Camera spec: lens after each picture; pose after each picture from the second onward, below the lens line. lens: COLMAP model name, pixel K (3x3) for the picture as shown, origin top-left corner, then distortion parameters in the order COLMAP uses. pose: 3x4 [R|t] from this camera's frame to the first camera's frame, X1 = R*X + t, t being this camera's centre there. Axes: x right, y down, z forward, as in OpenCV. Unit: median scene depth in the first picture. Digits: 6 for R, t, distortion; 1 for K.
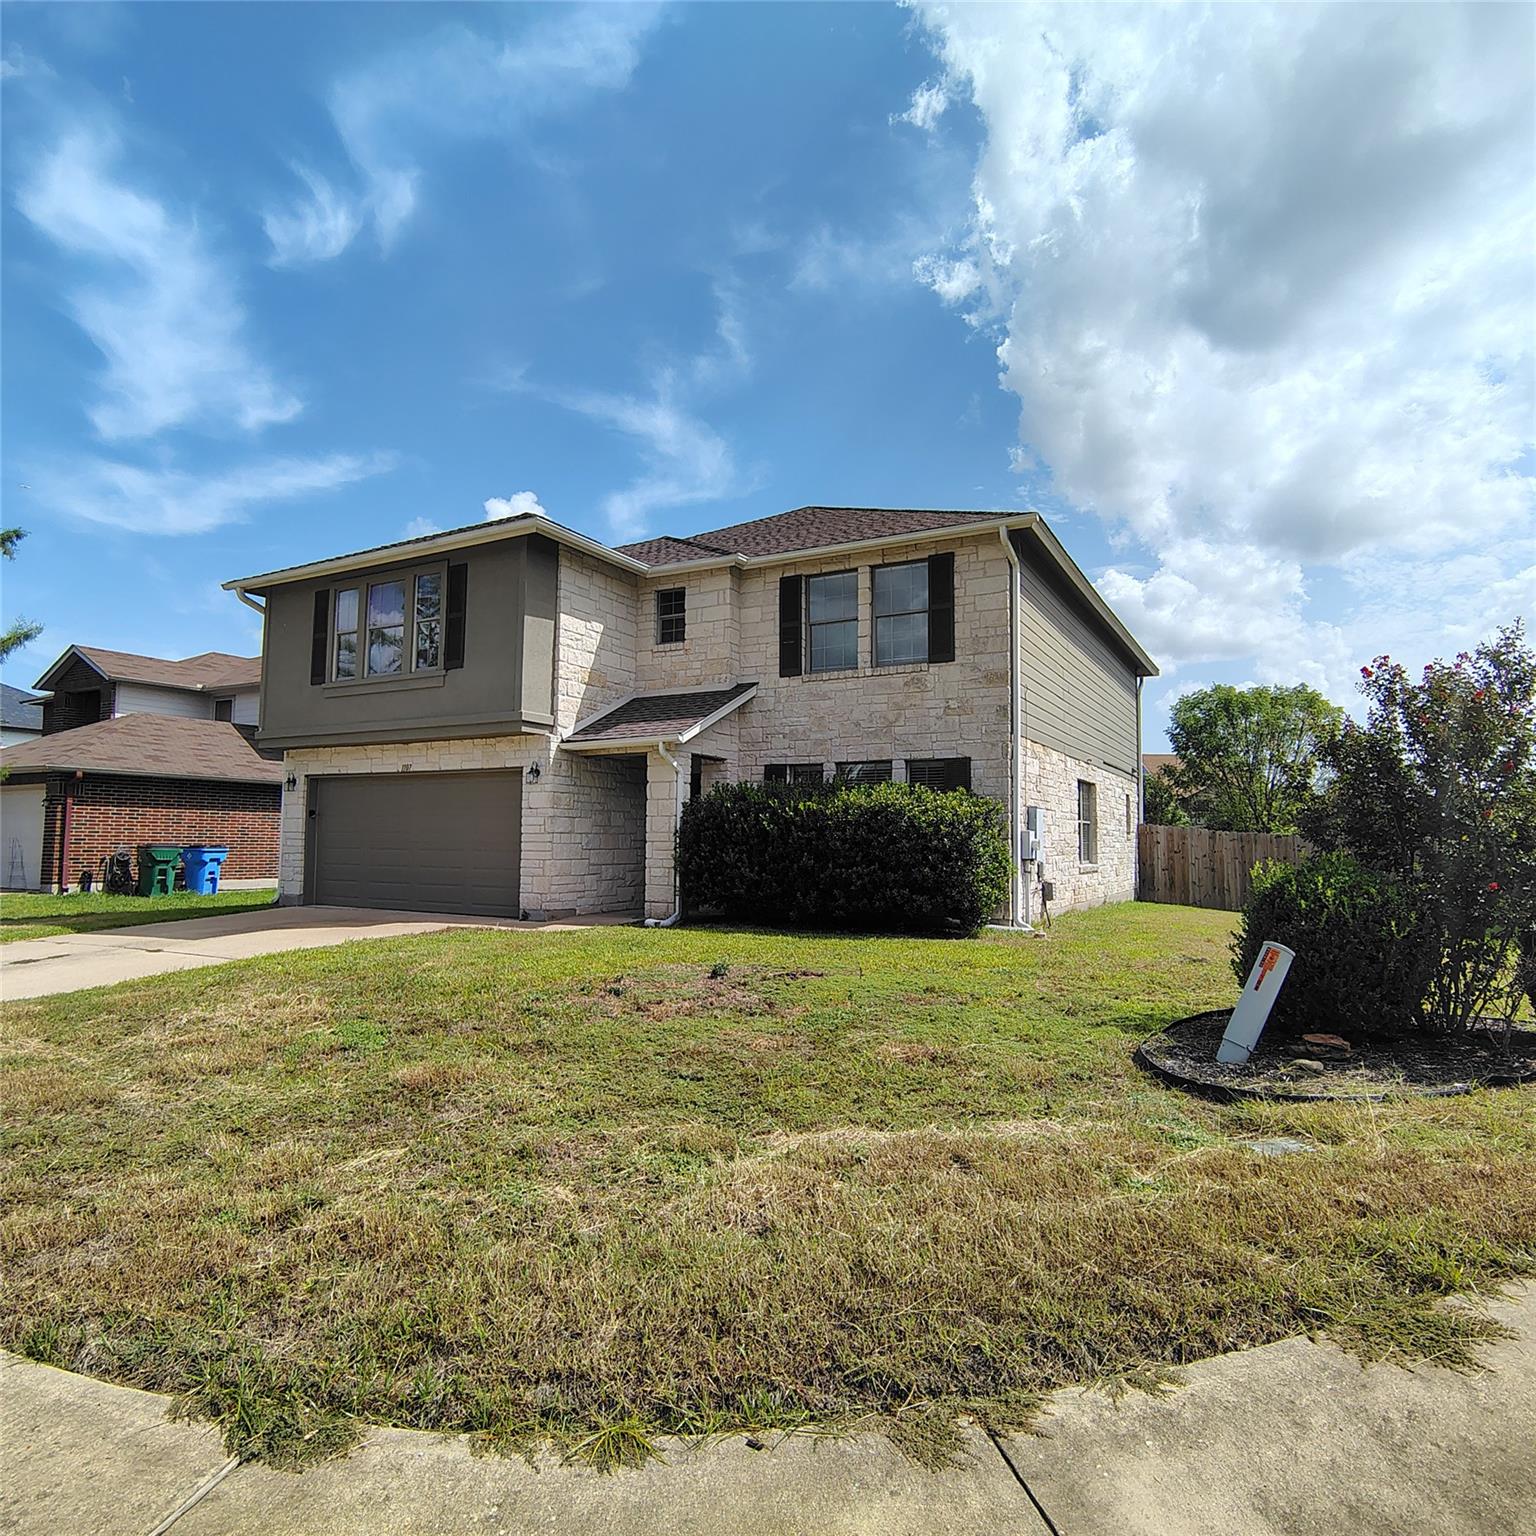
lens RADIAL K [[955.5, 0, 760.3], [0, 955.5, 774.4], [0, 0, 1]] dist [-0.002572, -0.001839]
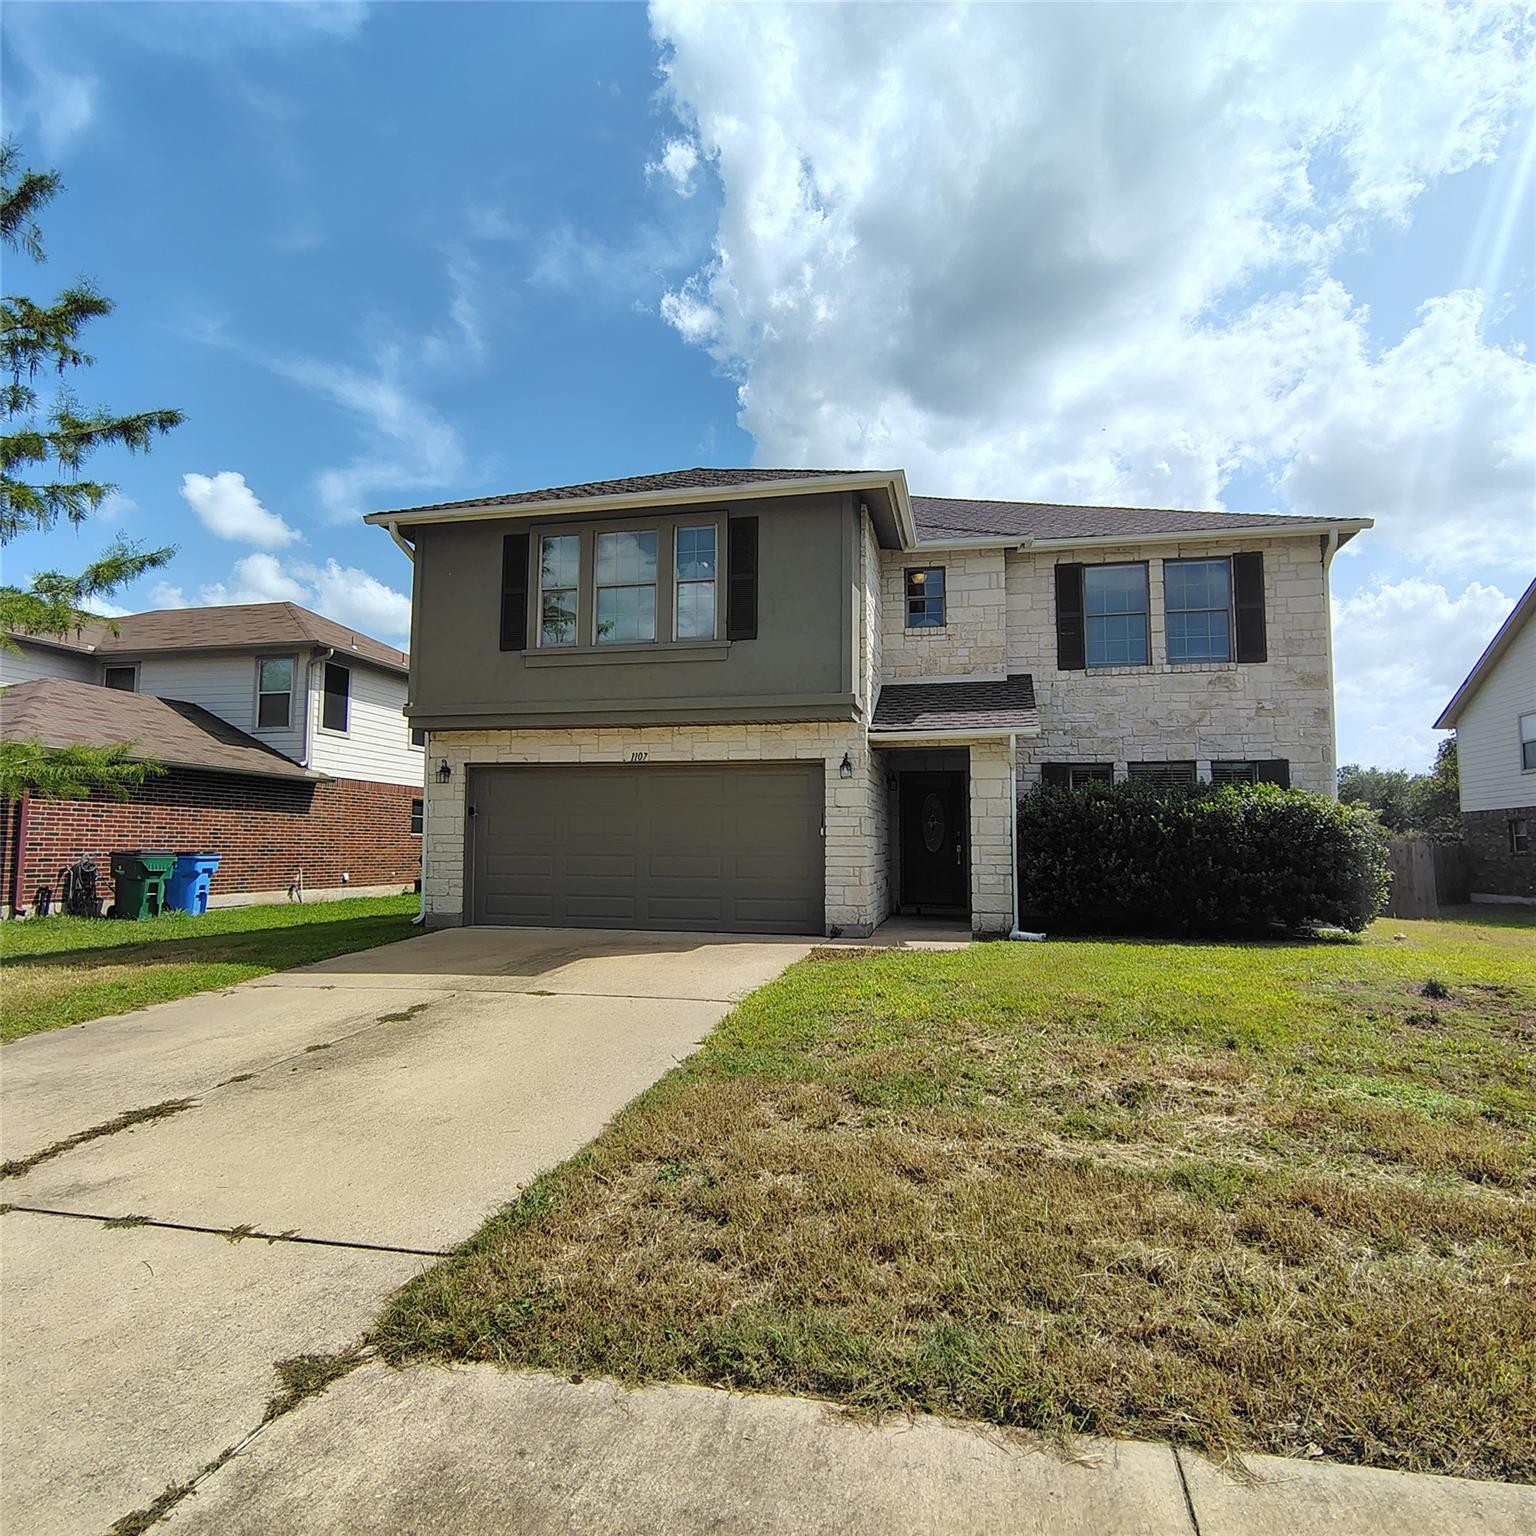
lens RADIAL K [[955.5, 0, 763.2], [0, 955.5, 762.8], [0, 0, 1]] dist [-0.002572, -0.001839]
pose [[0.960548, 0.022864, 0.277173, -0.519655], [-0.017992, 0.999636, -0.020106, 0.013608], [-0.277532, 0.014326, 0.960610, 0.182172]]
